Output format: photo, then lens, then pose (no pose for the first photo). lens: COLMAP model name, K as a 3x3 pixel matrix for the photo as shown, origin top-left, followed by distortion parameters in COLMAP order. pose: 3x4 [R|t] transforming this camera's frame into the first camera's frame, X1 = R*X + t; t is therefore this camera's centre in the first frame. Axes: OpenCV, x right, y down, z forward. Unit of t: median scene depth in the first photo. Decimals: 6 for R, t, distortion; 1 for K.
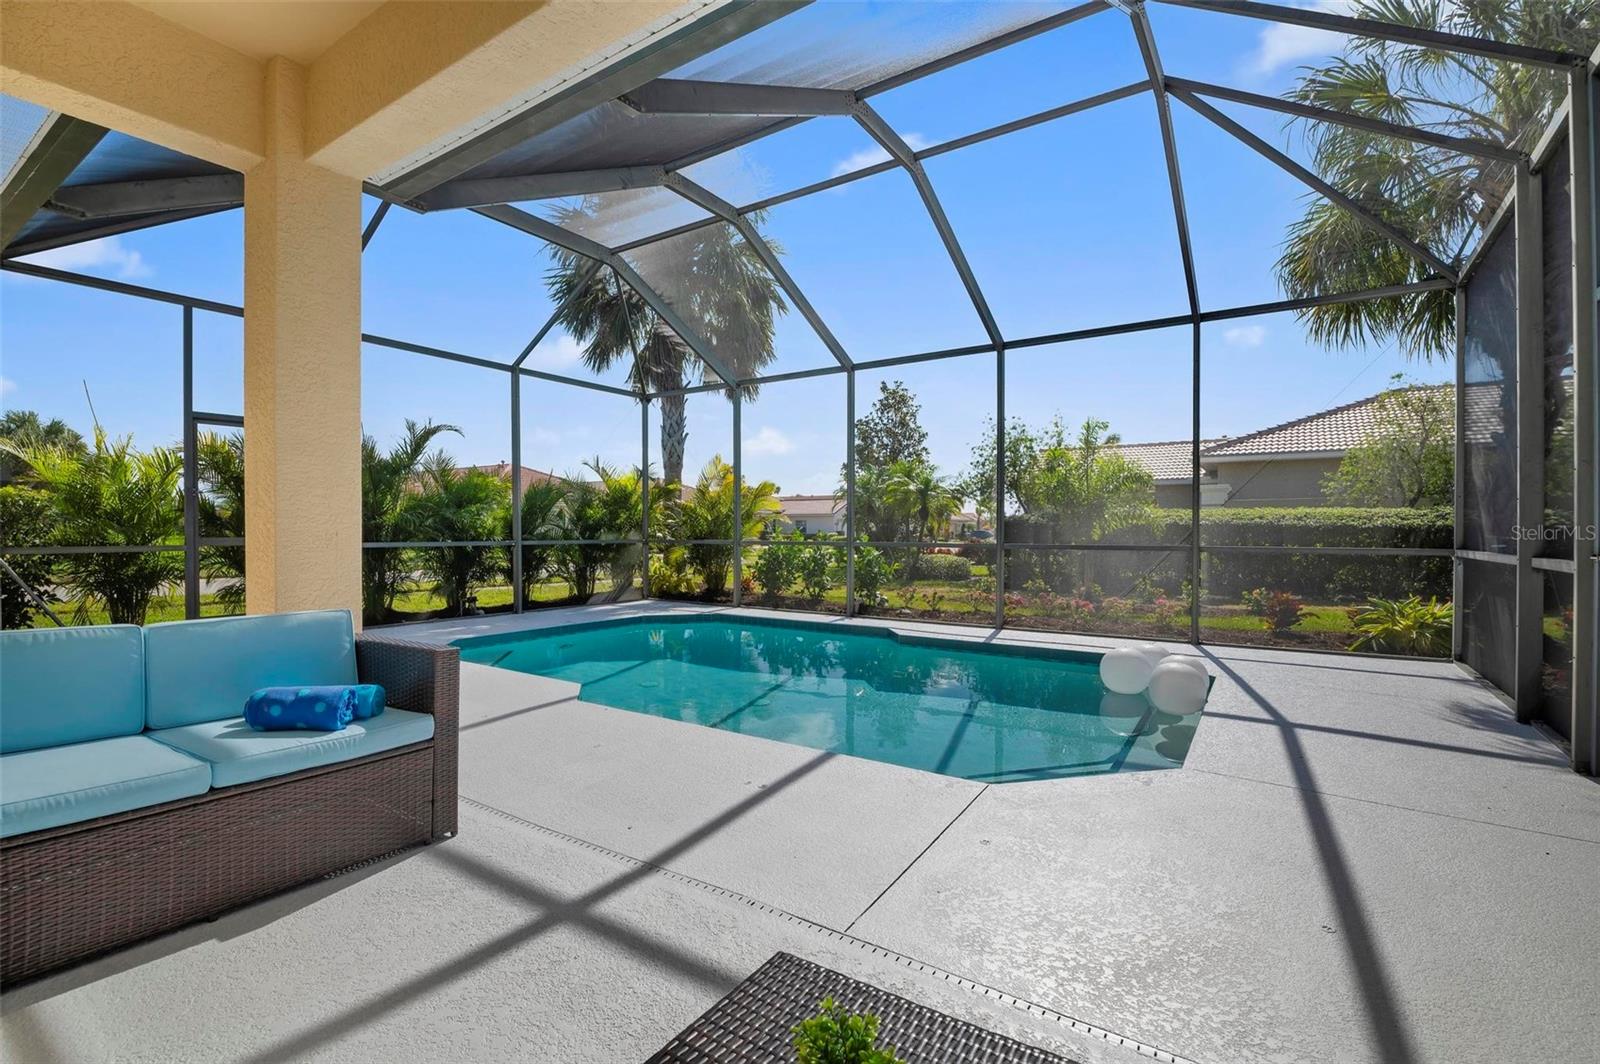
lens RADIAL K [[718.1, 0, 804.2], [0, 718.1, 536.9], [0, 0, 1]] dist [0.001205, -0.010624]
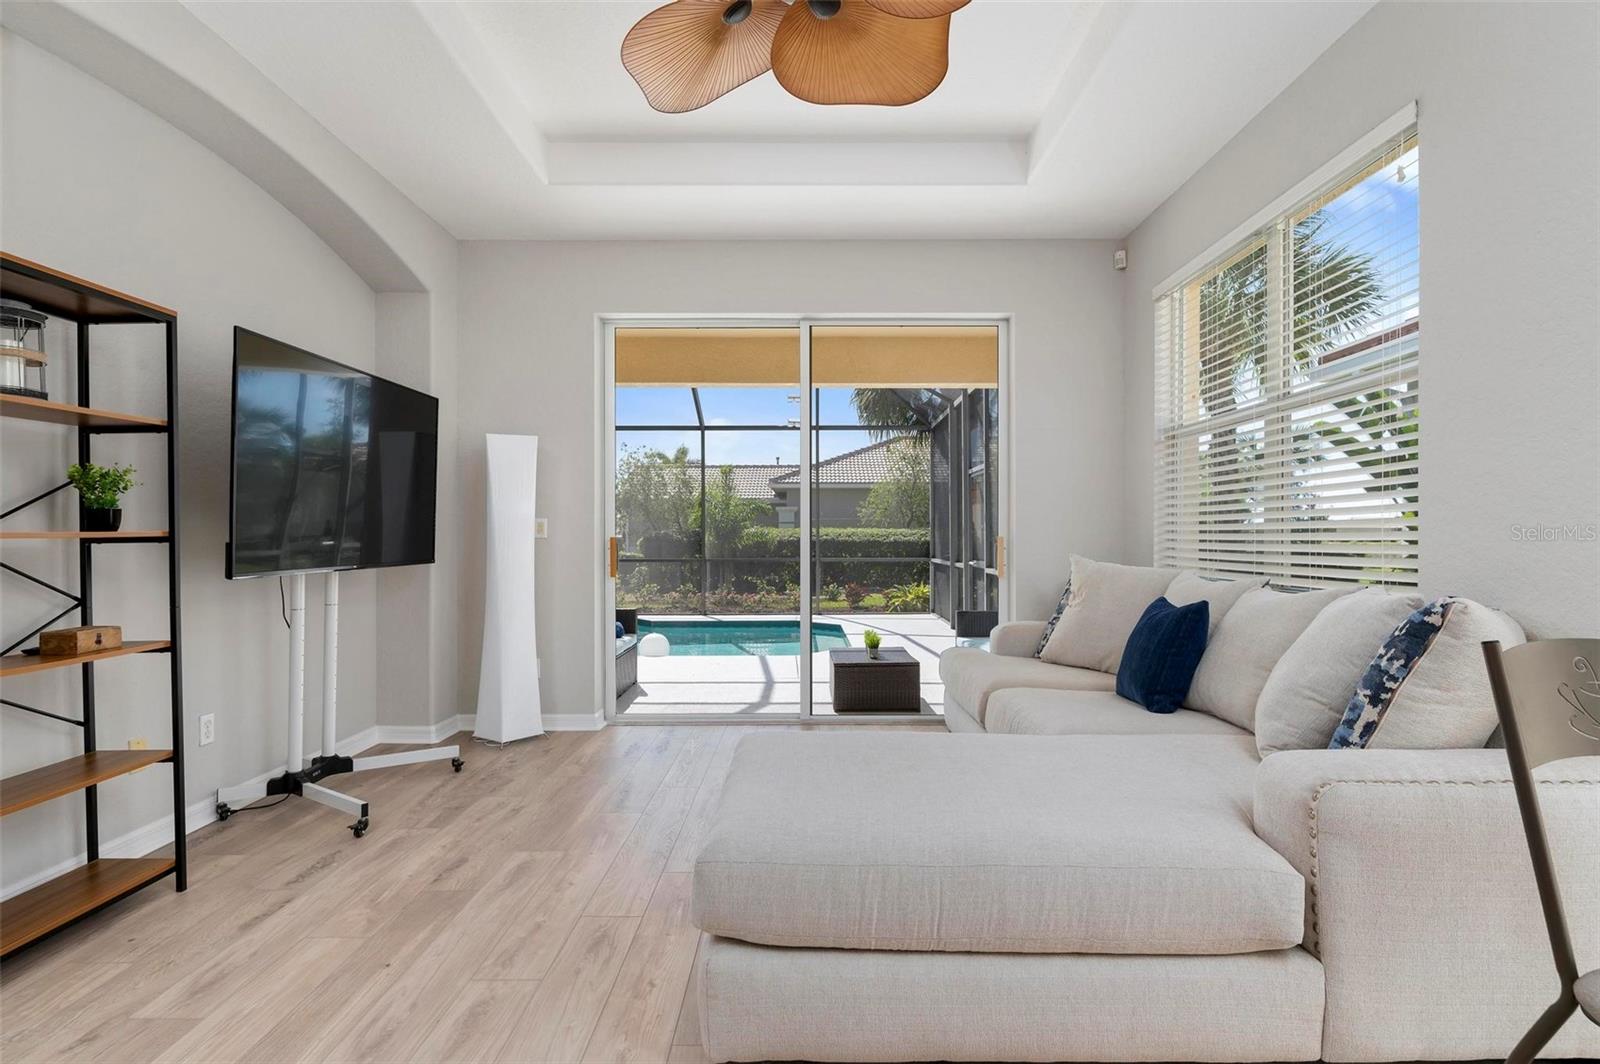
lens RADIAL K [[813.0, 0, 805.6], [0, 813.0, 536.2], [0, 0, 1]] dist [0.008687, -0.010020]
pose [[0.831969, -0.003242, 0.554813, -0.330324], [0.008208, 0.999945, -0.006467, -0.016276], [-0.554761, 0.009934, 0.831950, -0.360837]]
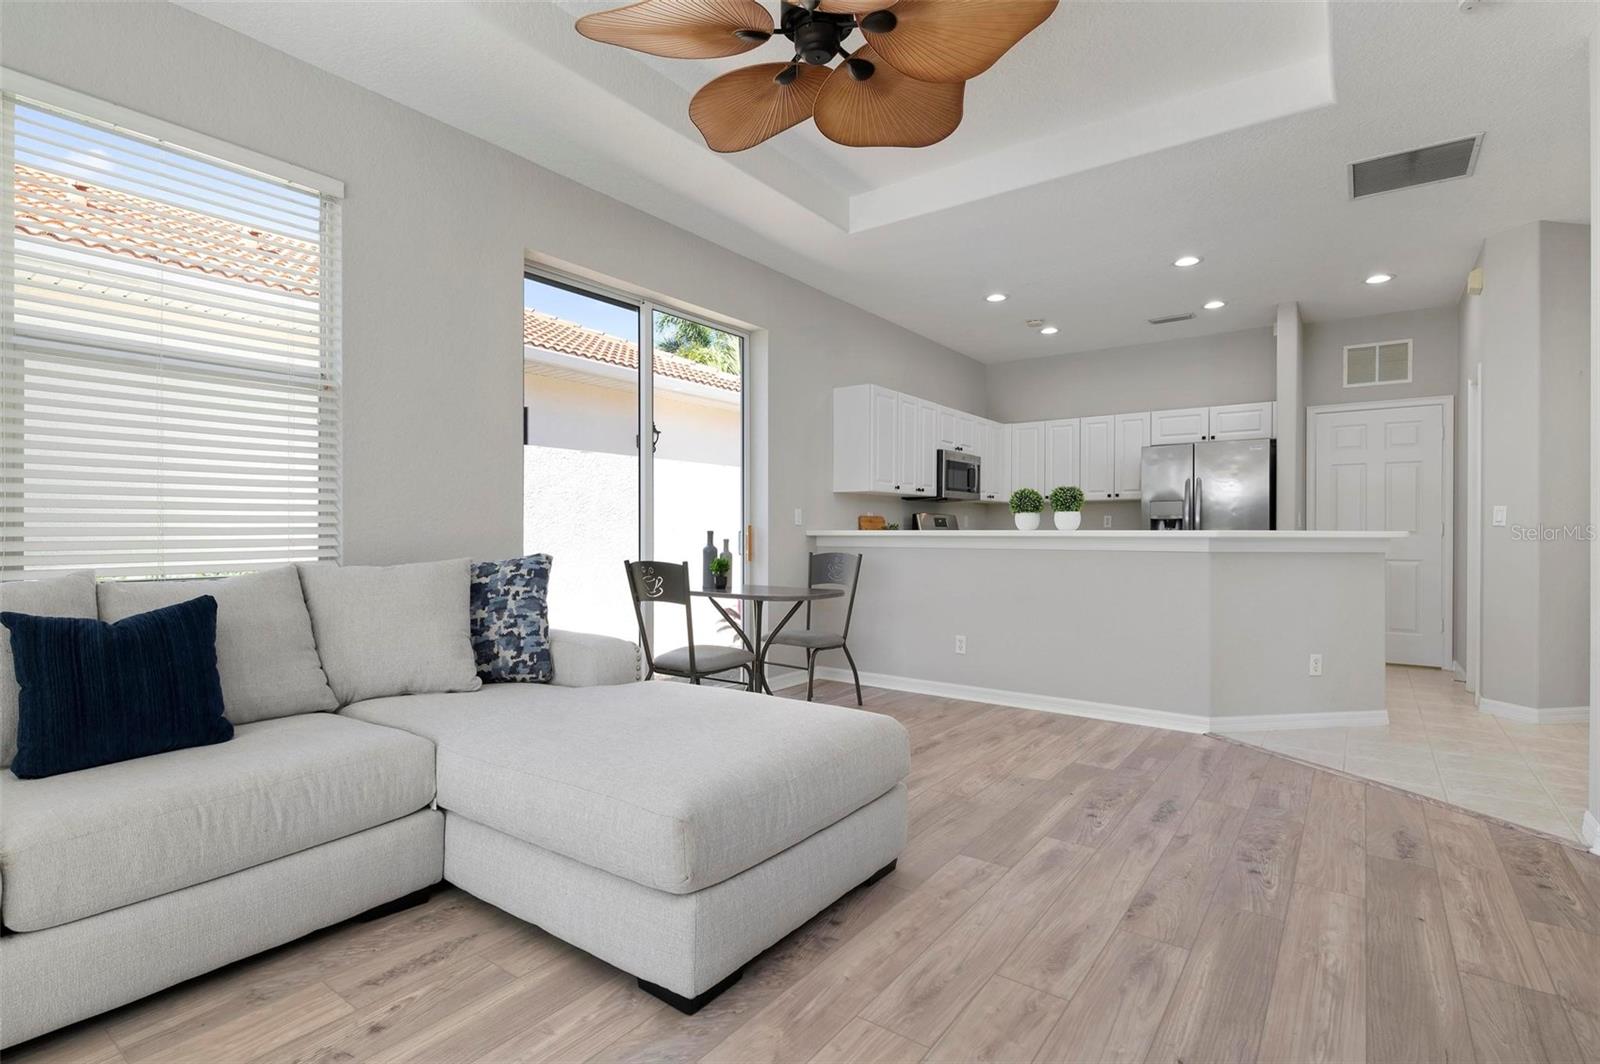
lens RADIAL K [[756.0, 0, 805.5], [0, 756.0, 534.6], [0, 0, 1]] dist [-0.000585, -0.000849]
pose [[-0.999039, -0.005377, 0.043488, -0.248357], [-0.004748, 0.999883, 0.014554, -0.016079], [-0.043561, 0.014333, -0.998948, -0.028205]]
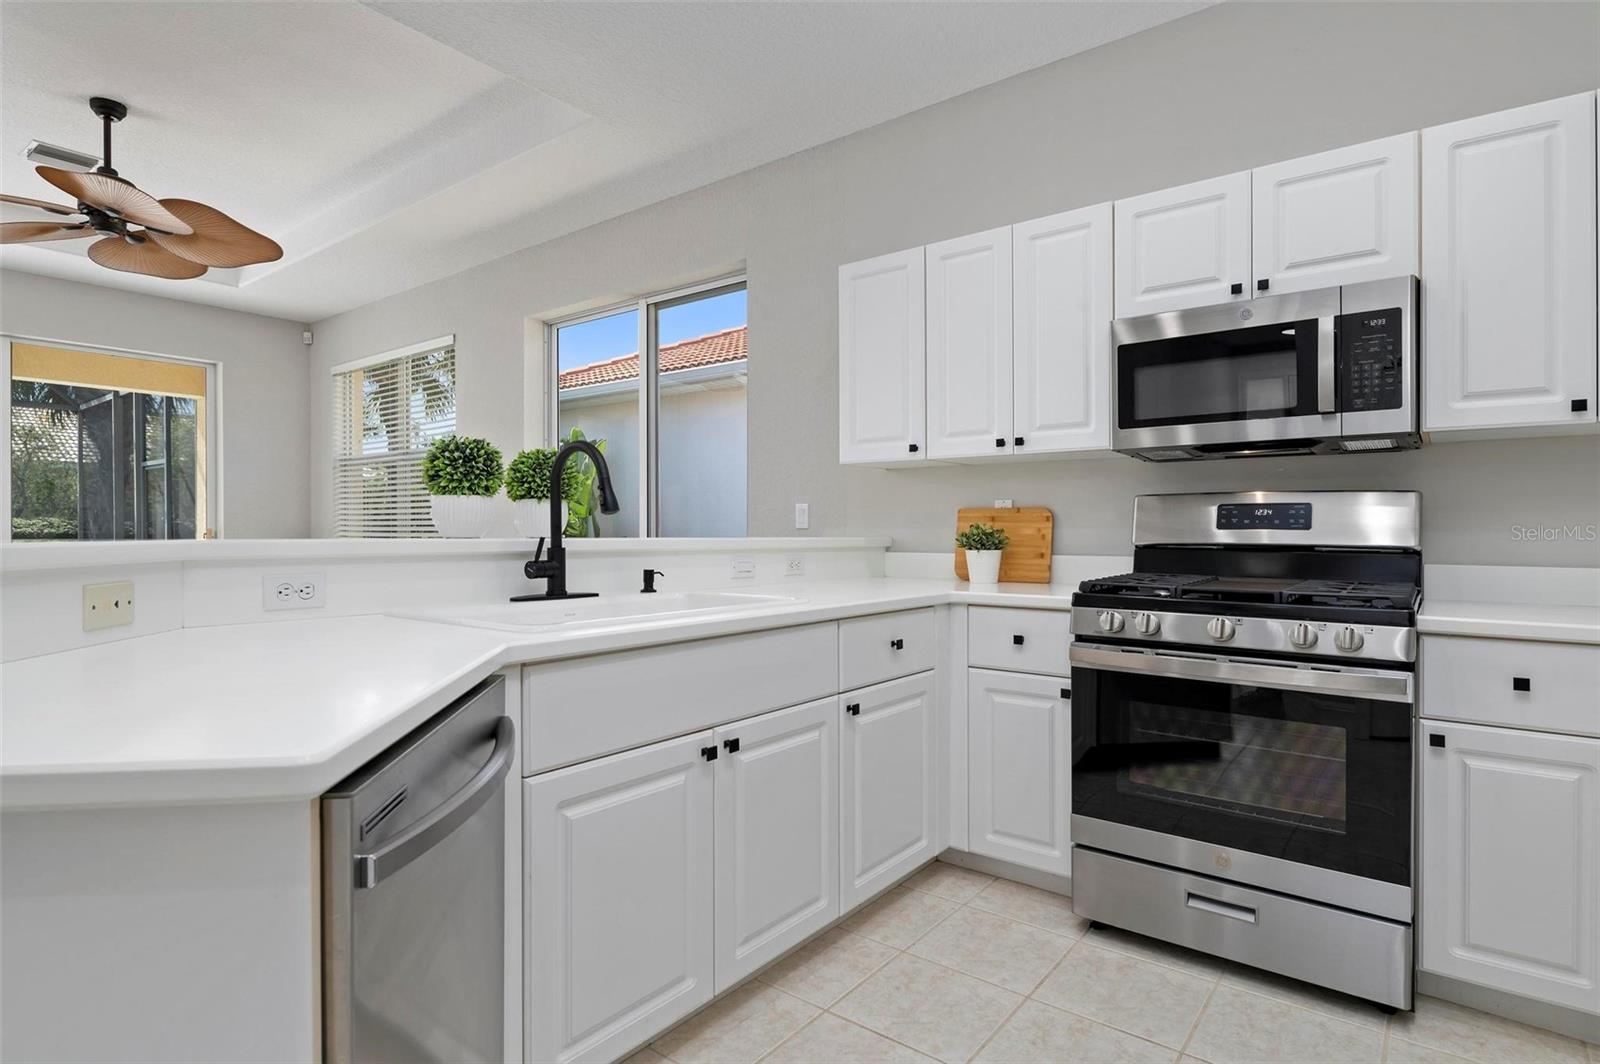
lens RADIAL K [[830.2, 0, 807.9], [0, 830.2, 530.1], [0, 0, 1]] dist [0.005585, -0.006869]
pose [[0.065175, -0.004128, 0.997865, -0.548214], [0.008526, 0.999957, 0.003579, -0.015576], [-0.997837, 0.008275, 0.065207, -0.509139]]
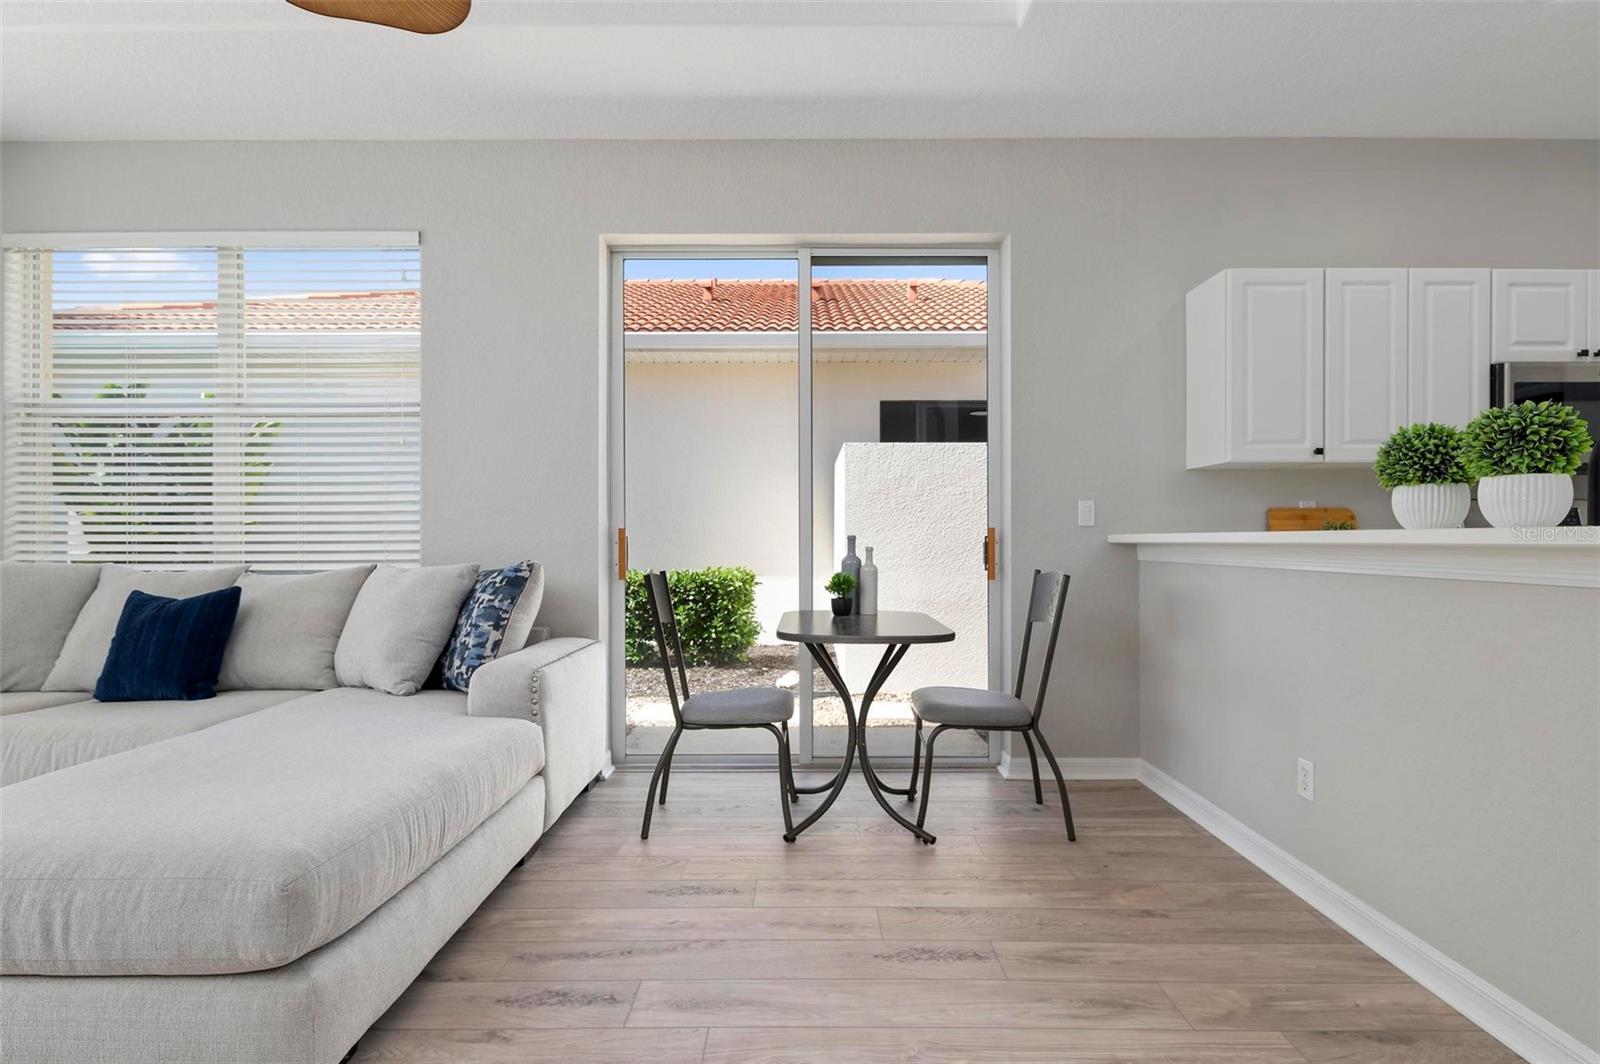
lens RADIAL K [[771.8, 0, 804.8], [0, 771.8, 538.0], [0, 0, 1]] dist [0.000033, -0.000987]
pose [[-0.556633, -0.002778, 0.830754, -0.408392], [0.006984, 0.999943, 0.008023, -0.013659], [-0.830729, 0.010268, -0.556582, -0.232027]]
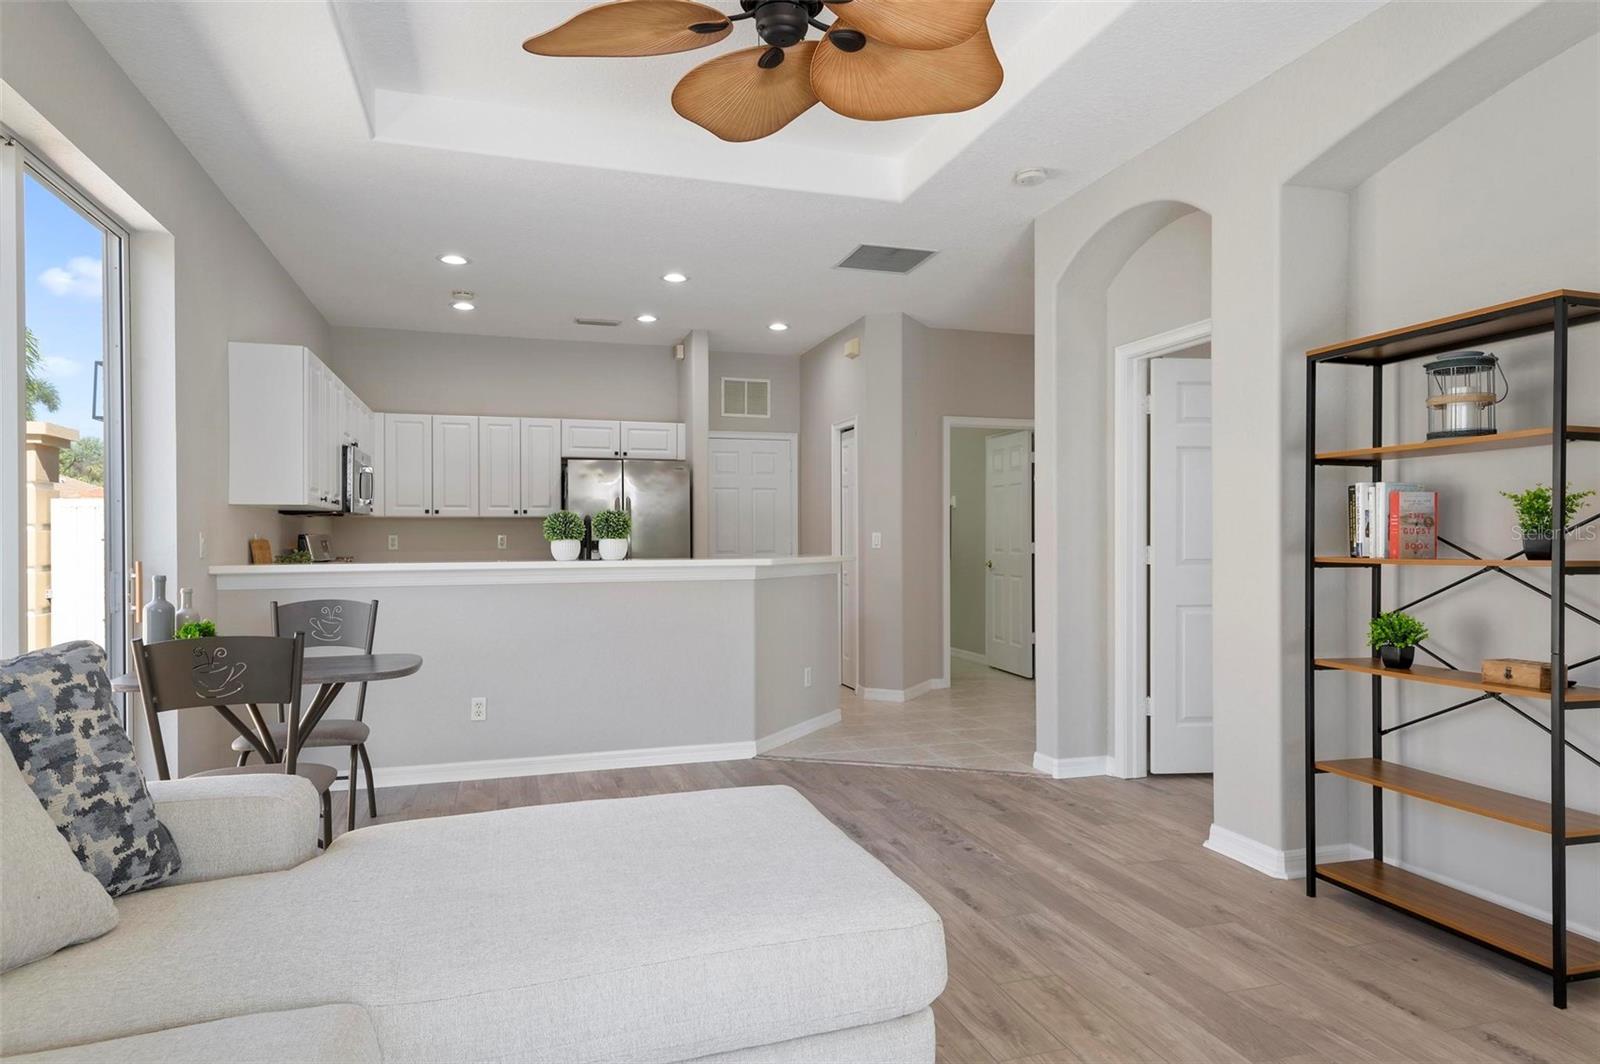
lens RADIAL K [[950.8, 0, 806.1], [0, 950.8, 537.3], [0, 0, 1]] dist [0.018205, -0.002415]
pose [[-0.623946, -0.001646, -0.781465, -0.084481], [-0.006054, 0.999978, 0.002727, -0.025092], [0.781444, 0.006433, -0.623943, -0.083682]]
